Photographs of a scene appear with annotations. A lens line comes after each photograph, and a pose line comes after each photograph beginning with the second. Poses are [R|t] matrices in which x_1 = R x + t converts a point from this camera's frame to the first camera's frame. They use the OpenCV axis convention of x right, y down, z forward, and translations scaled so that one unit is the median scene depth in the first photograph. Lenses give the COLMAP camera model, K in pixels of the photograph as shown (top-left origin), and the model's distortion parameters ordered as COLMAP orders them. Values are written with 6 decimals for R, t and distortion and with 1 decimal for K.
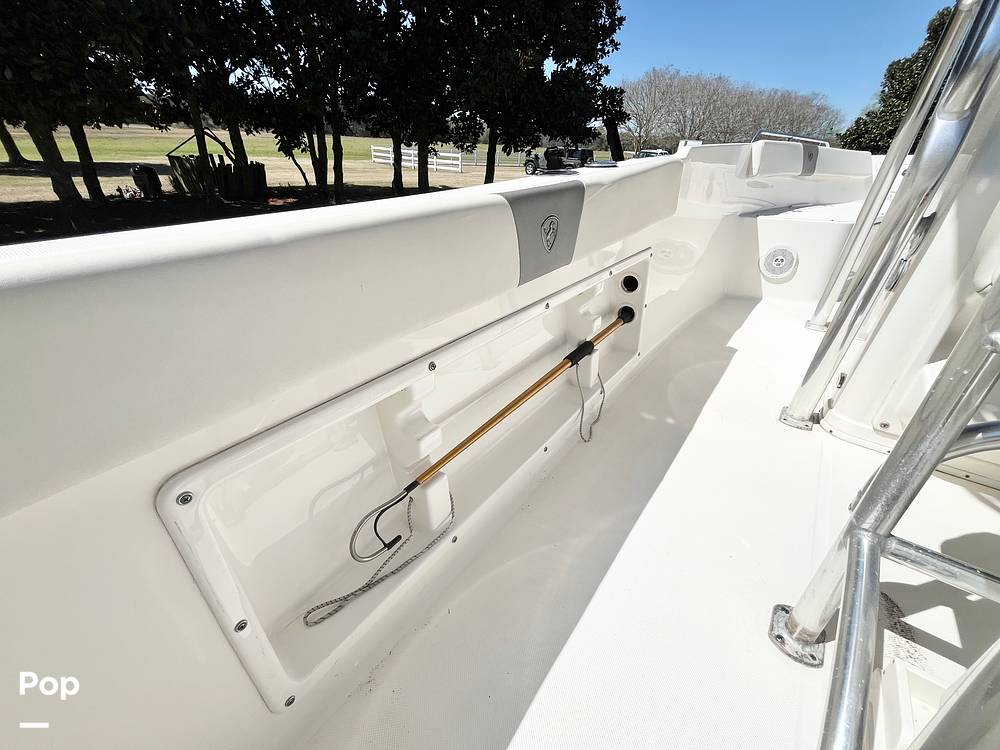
lens RADIAL K [[401.7, 0, 495.5], [0, 401.7, 377.4], [0, 0, 1]] dist [-0.002626, -0.000127]
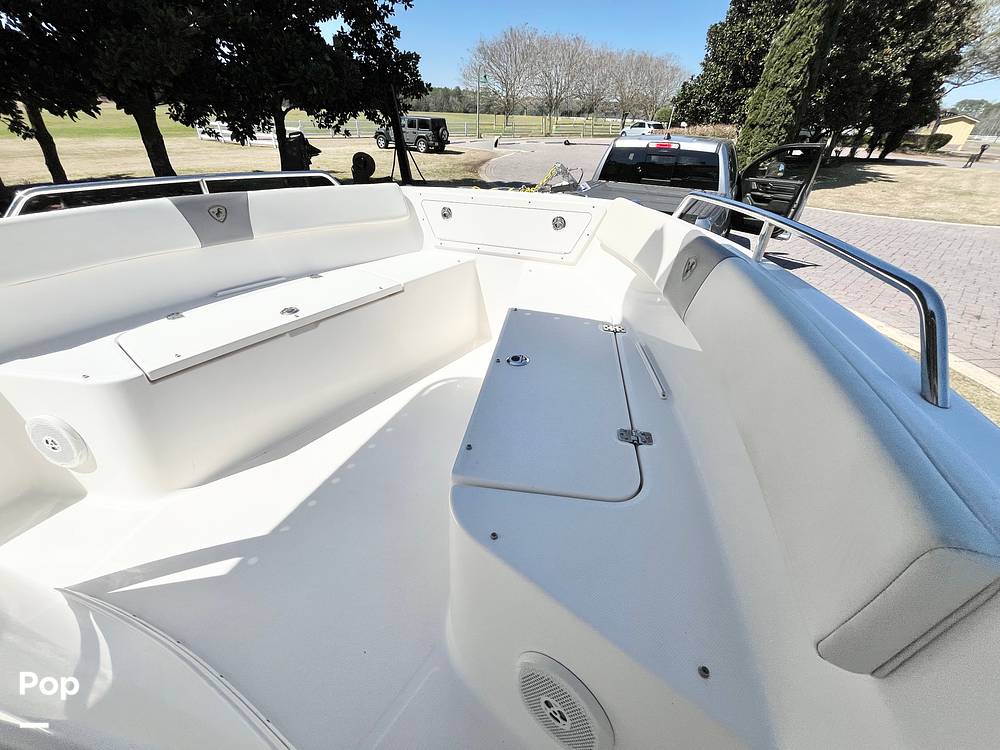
lens RADIAL K [[401.7, 0, 497.6], [0, 401.7, 375.4], [0, 0, 1]] dist [-0.002626, -0.000127]
pose [[0.972530, -0.141641, 0.184726, 0.199958], [0.129796, 0.988717, 0.074774, -0.055399], [-0.193233, -0.048744, 0.979941, 0.057948]]
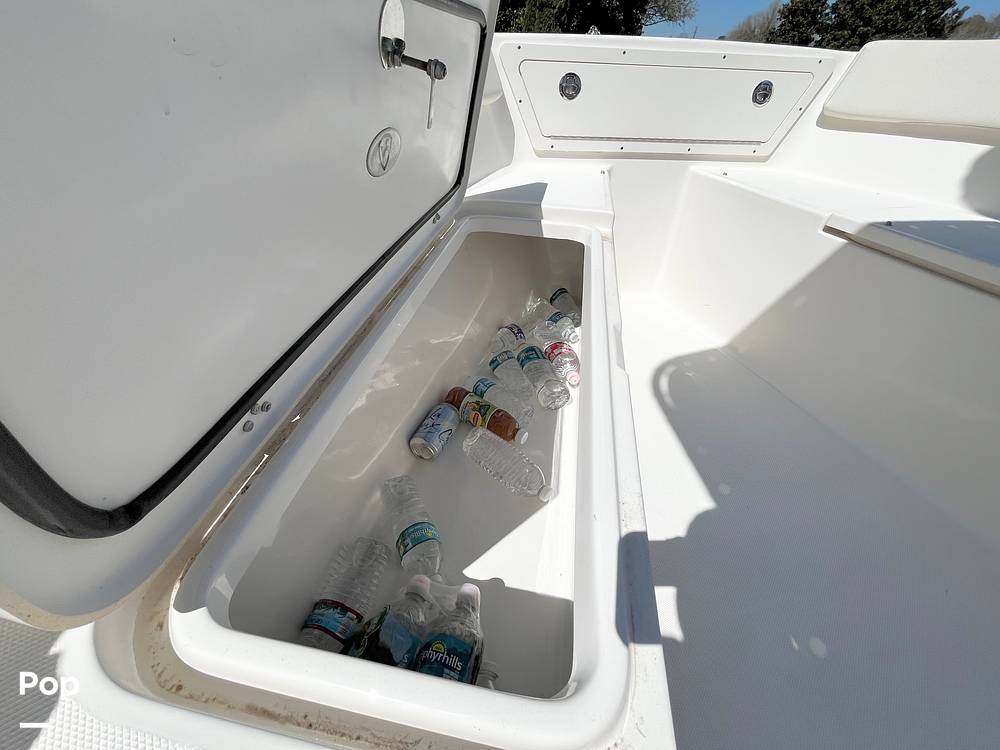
lens RADIAL K [[401.7, 0, 497.2], [0, 401.7, 374.5], [0, 0, 1]] dist [-0.002626, -0.000127]
pose [[0.736066, -0.418852, 0.531761, 0.137028], [0.310151, 0.906944, 0.285060, -0.079982], [-0.601675, -0.044897, 0.797478, 0.149903]]
